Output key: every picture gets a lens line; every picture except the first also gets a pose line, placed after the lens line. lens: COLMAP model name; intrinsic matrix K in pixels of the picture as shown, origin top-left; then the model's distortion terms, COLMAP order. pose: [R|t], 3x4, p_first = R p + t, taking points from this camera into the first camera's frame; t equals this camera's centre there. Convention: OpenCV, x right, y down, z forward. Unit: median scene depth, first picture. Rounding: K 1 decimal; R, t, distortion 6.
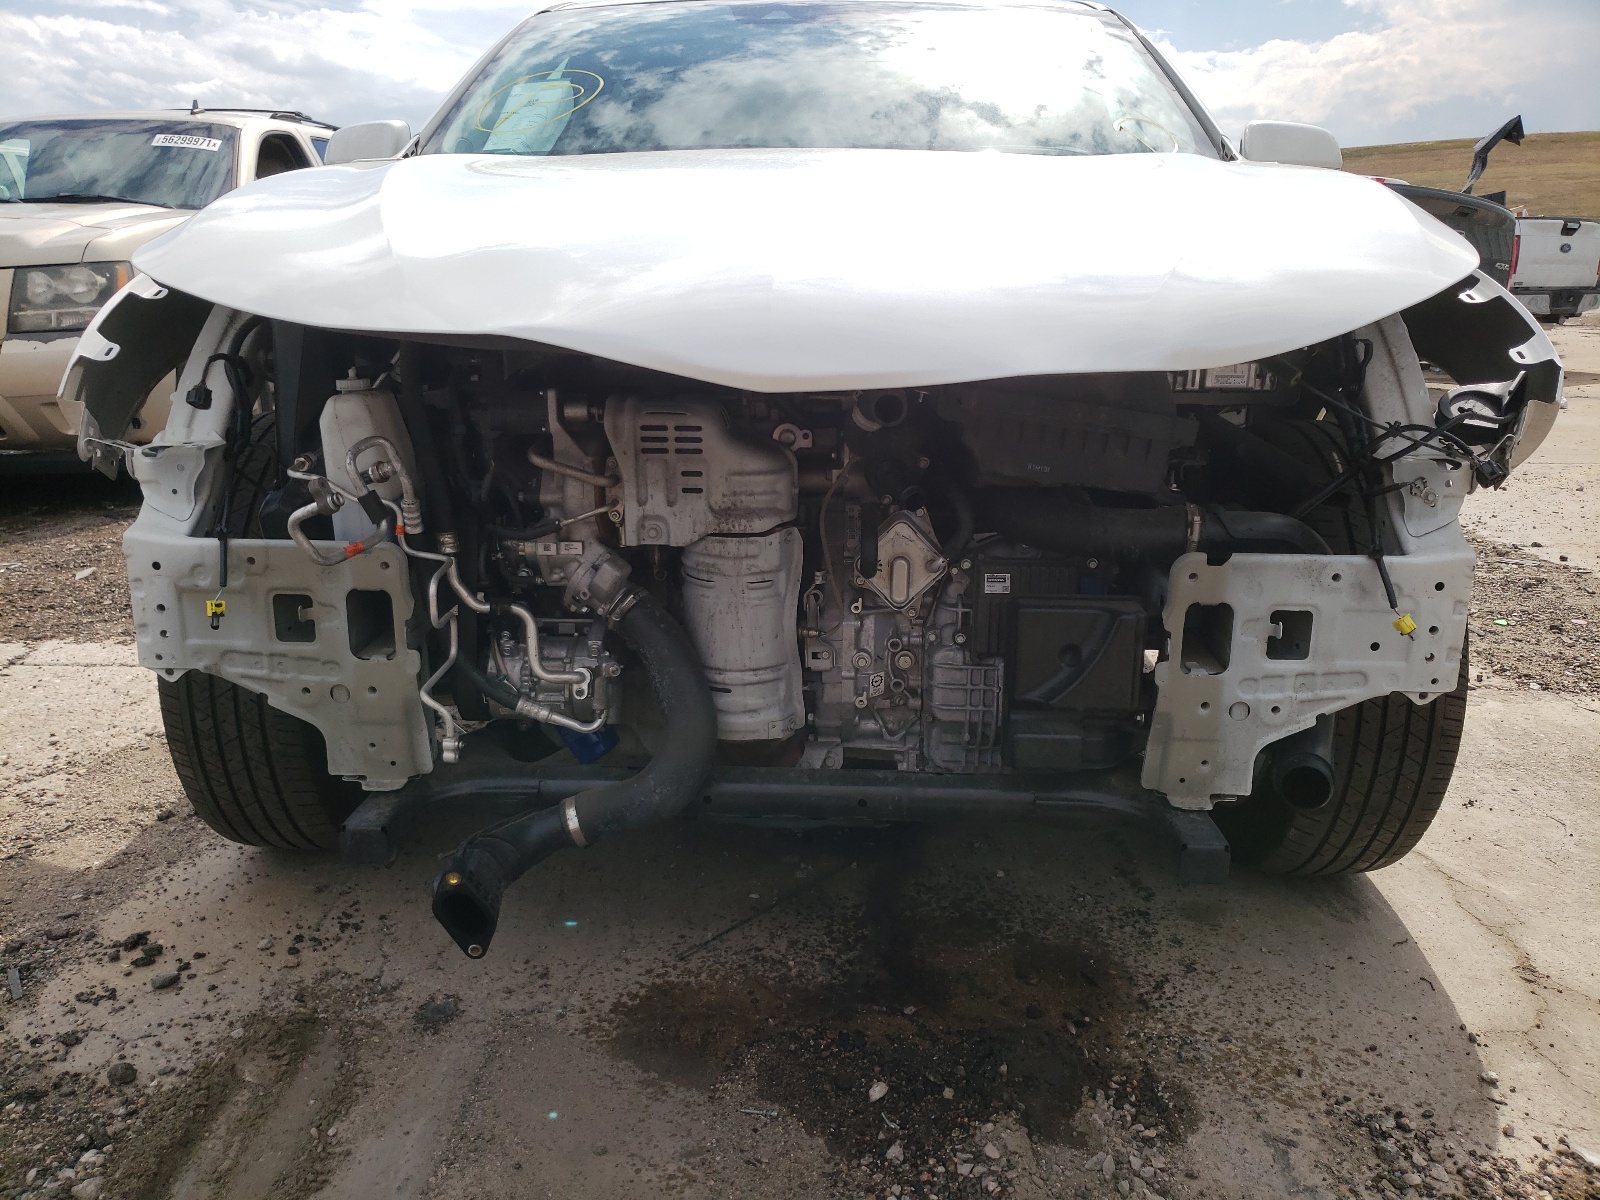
lens RADIAL K [[1244.9, 0, 791.7], [0, 1244.9, 595.2], [0, 0, 1]] dist [-0.032741, 0.055790]
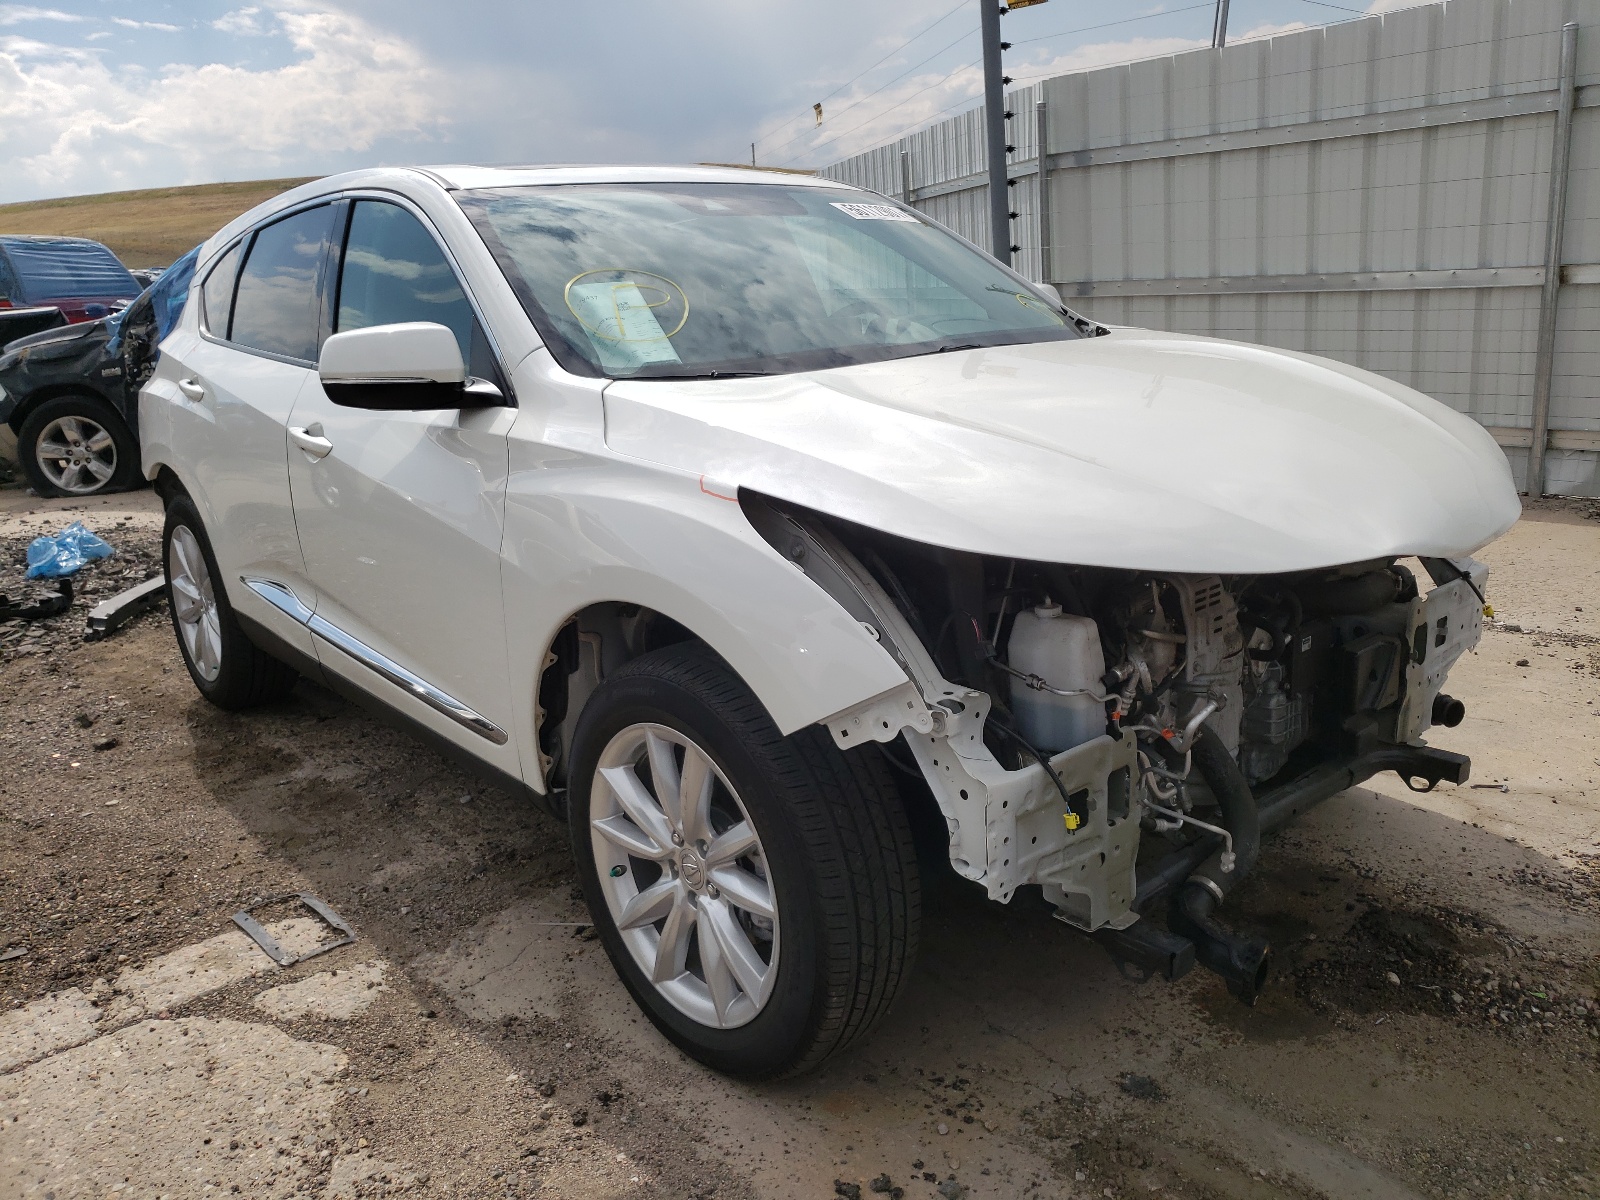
lens RADIAL K [[1244.9, 0, 791.7], [0, 1244.9, 595.2], [0, 0, 1]] dist [-0.032741, 0.055790]
pose [[0.736598, -0.212191, 0.642183, -1.260609], [0.231615, 0.971237, 0.055250, -0.297009], [-0.635436, 0.108042, 0.764558, 0.226099]]
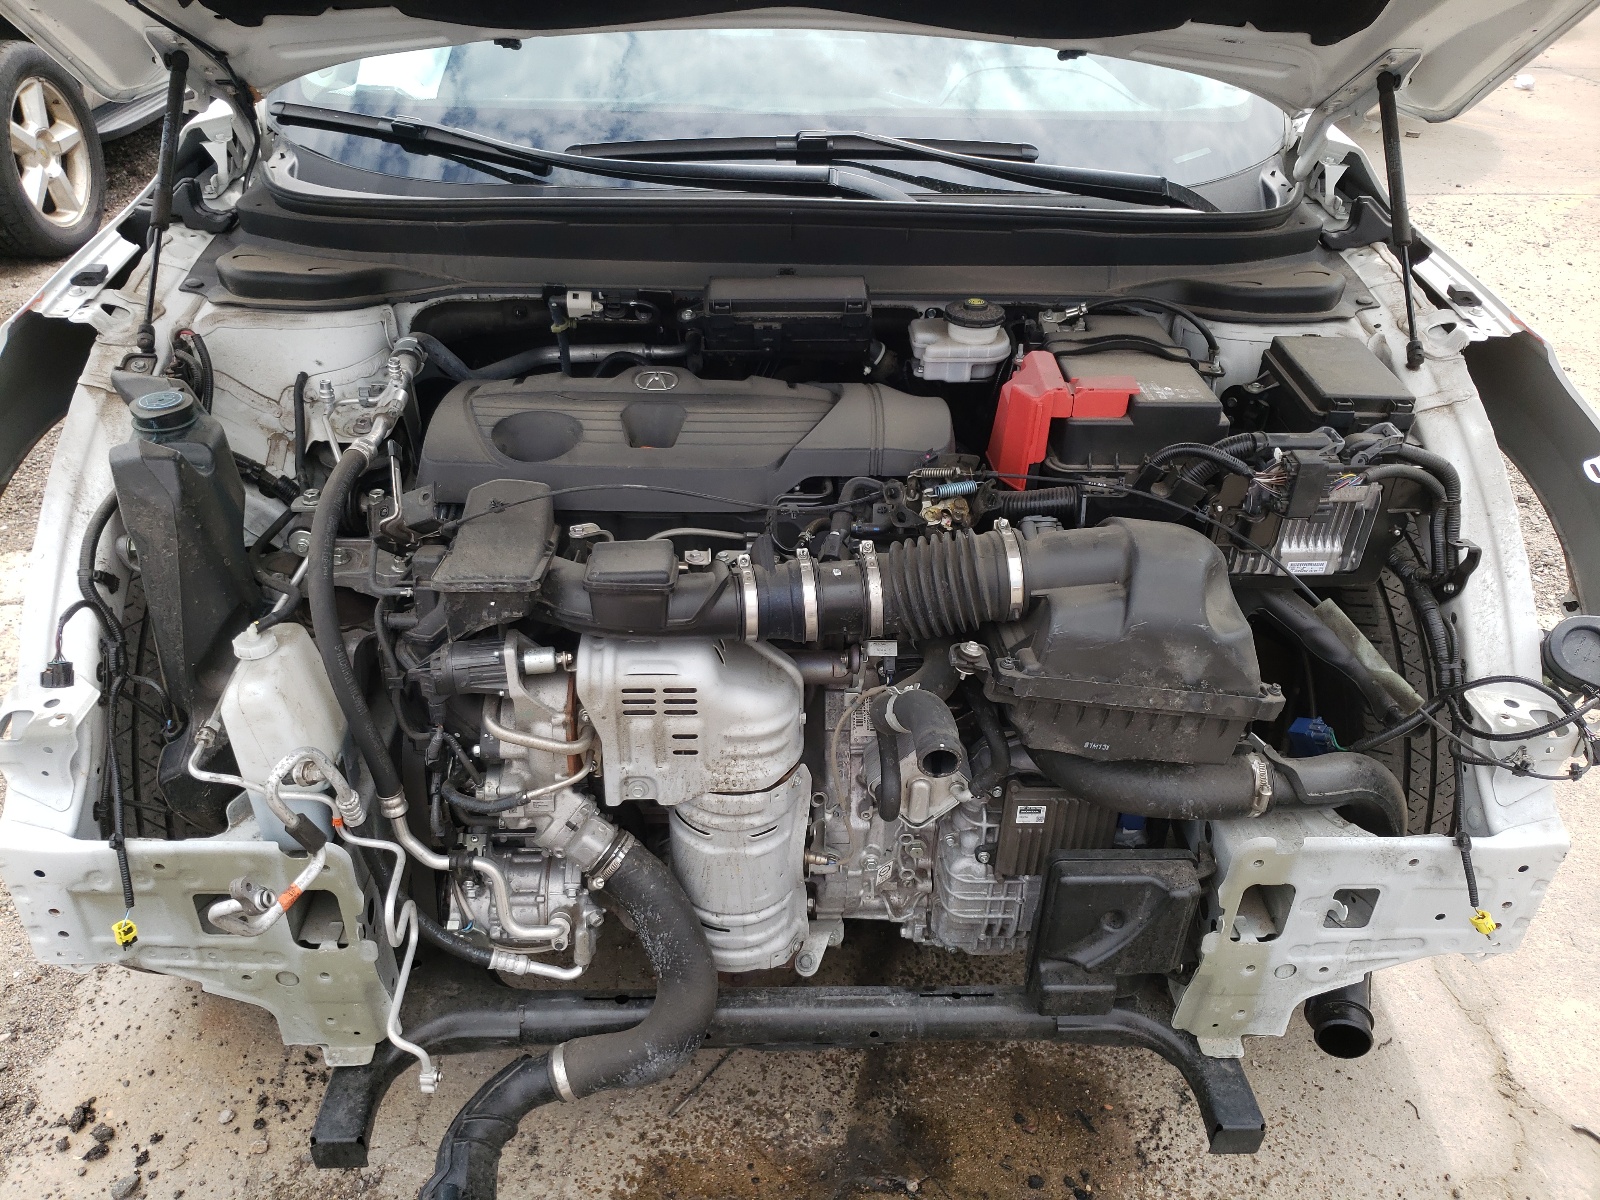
lens RADIAL K [[1244.9, 0, 791.7], [0, 1244.9, 595.2], [0, 0, 1]] dist [-0.032741, 0.055790]
pose [[0.996846, -0.022952, 0.075963, -0.067430], [-0.001817, 0.950407, 0.311005, -0.431479], [-0.079334, -0.310162, 0.947368, 0.220486]]
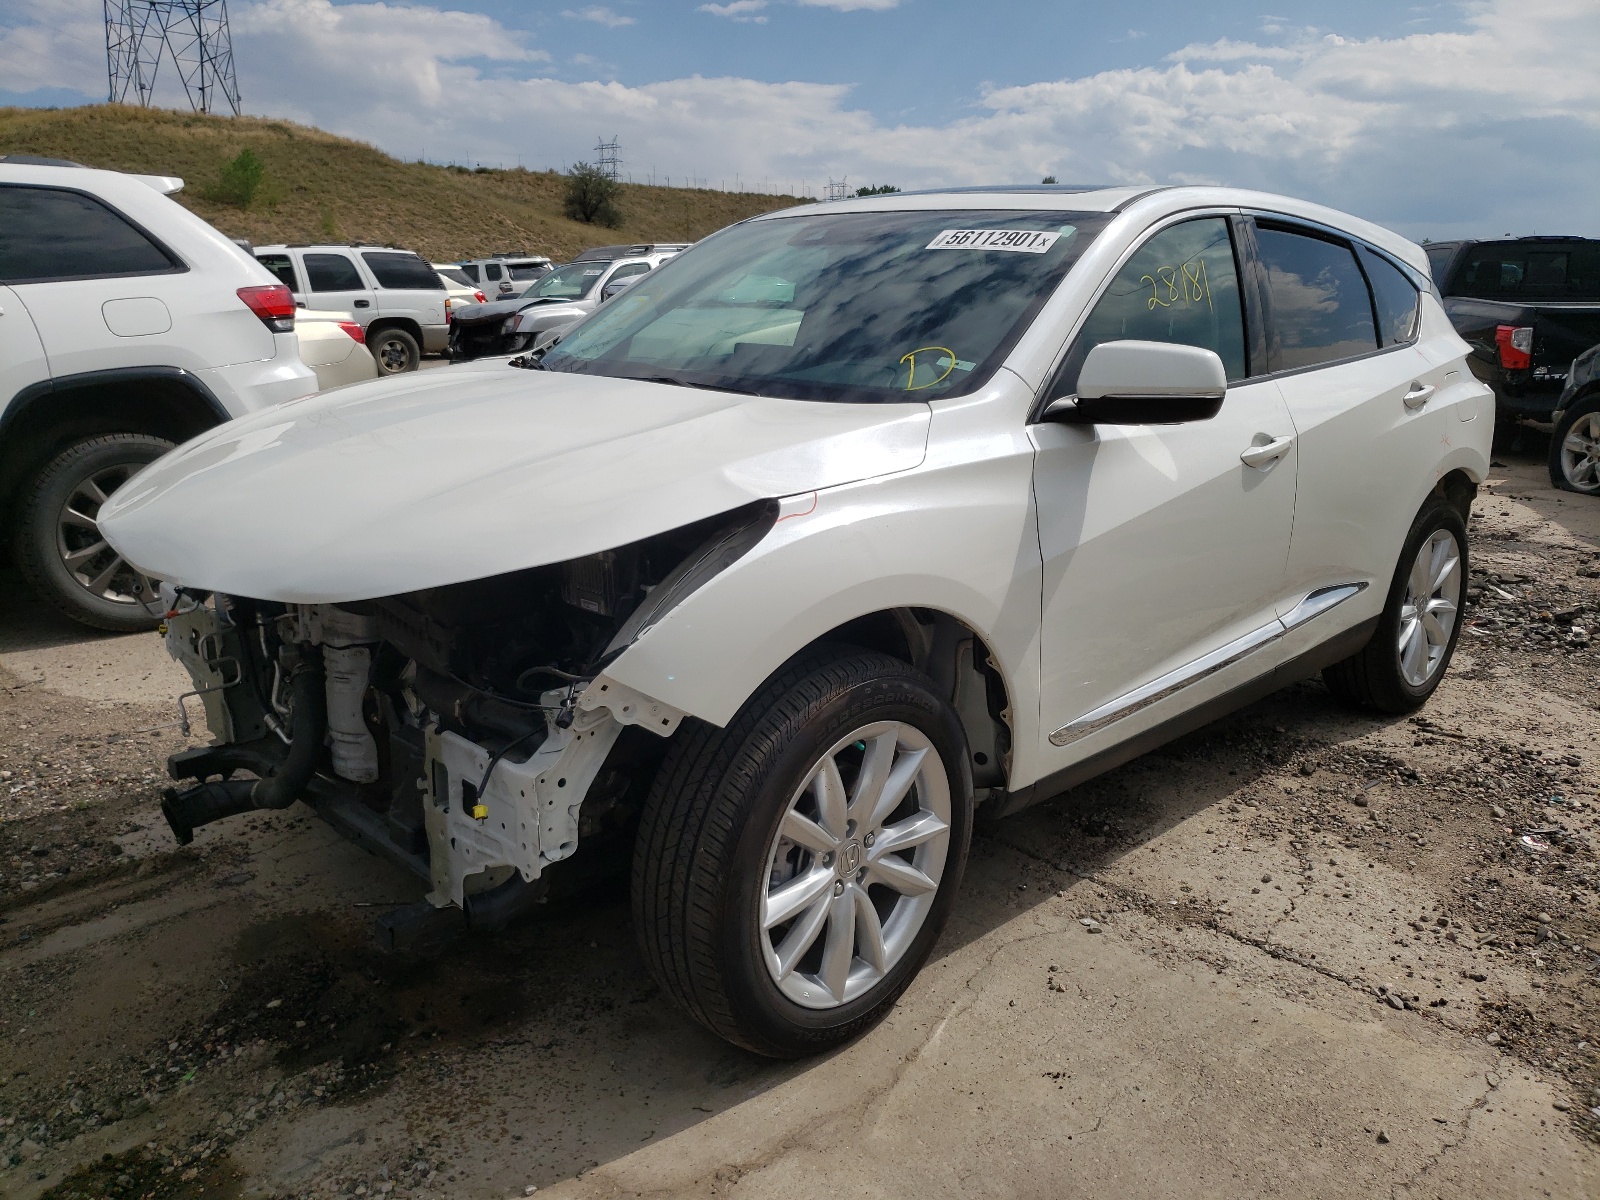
lens RADIAL K [[1244.9, 0, 791.7], [0, 1244.9, 595.2], [0, 0, 1]] dist [-0.032741, 0.055790]
pose [[0.744186, 0.176309, -0.644284, 1.397530], [-0.197826, 0.979440, 0.039525, -0.290533], [0.638006, 0.098042, 0.763764, 0.142364]]
